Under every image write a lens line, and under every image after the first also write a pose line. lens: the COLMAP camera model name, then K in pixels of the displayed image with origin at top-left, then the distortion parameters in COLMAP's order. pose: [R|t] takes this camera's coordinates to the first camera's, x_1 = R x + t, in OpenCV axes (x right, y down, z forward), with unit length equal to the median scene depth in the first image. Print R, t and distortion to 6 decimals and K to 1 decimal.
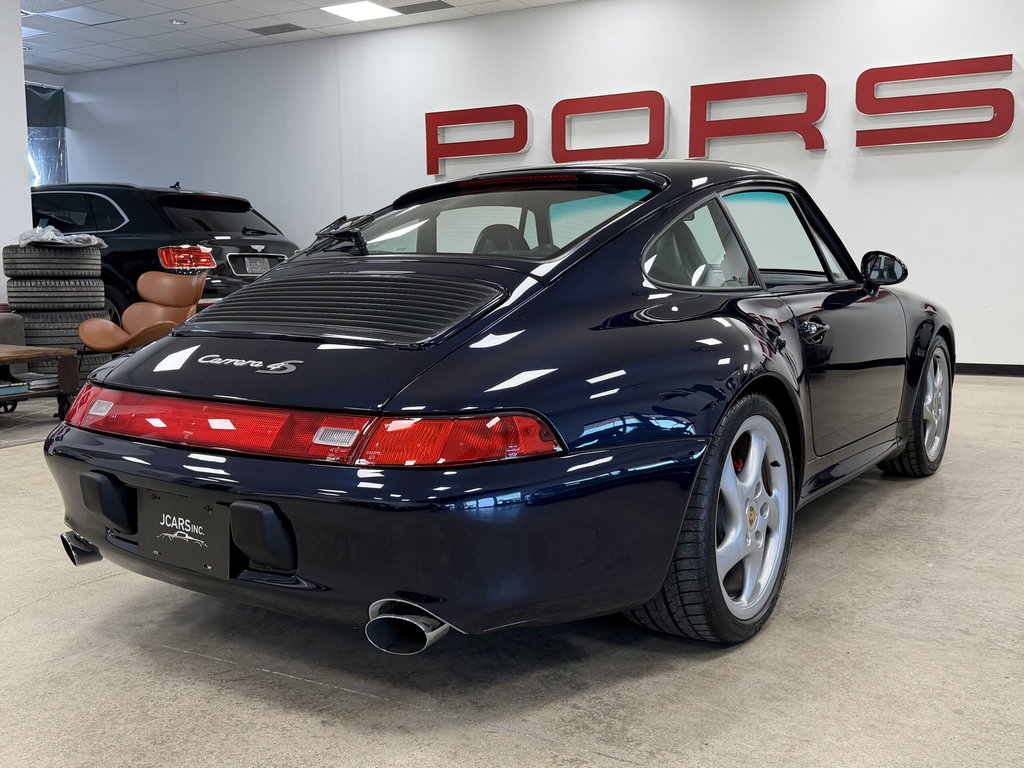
lens RADIAL K [[1014.9, 0, 512.8], [0, 1014.9, 382.6], [0, 0, 1]] dist [0.036081, 0.000000]
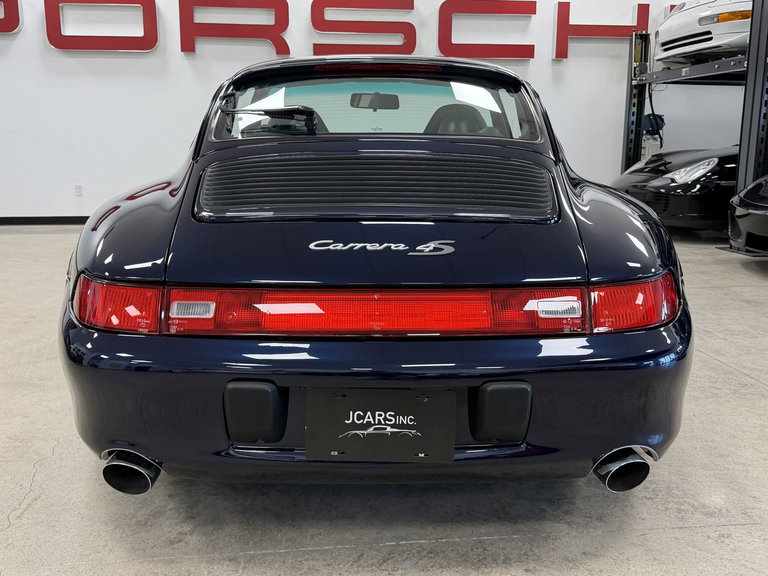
lens RADIAL K [[761.2, 0, 388.9], [0, 761.2, 286.3], [0, 0, 1]] dist [0.036081, 0.000000]
pose [[0.808558, -0.098687, 0.580081, -0.649169], [0.057150, 0.994345, 0.089506, -0.042046], [-0.585634, -0.039219, 0.809626, 0.383095]]
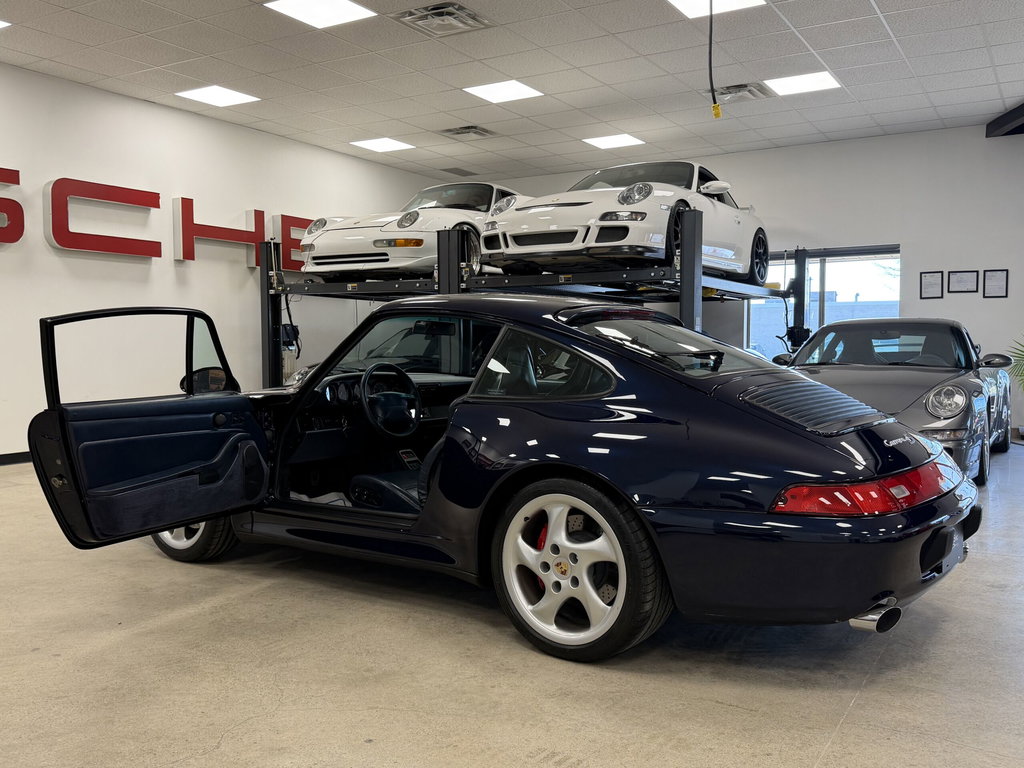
lens RADIAL K [[936.3, 0, 519.3], [0, 936.3, 388.7], [0, 0, 1]] dist [-0.007058, 0.003767]
pose [[0.001296, -0.041040, 0.999157, -1.614525], [0.109946, 0.993106, 0.040649, -0.208283], [-0.993937, 0.109801, 0.005799, 1.476453]]
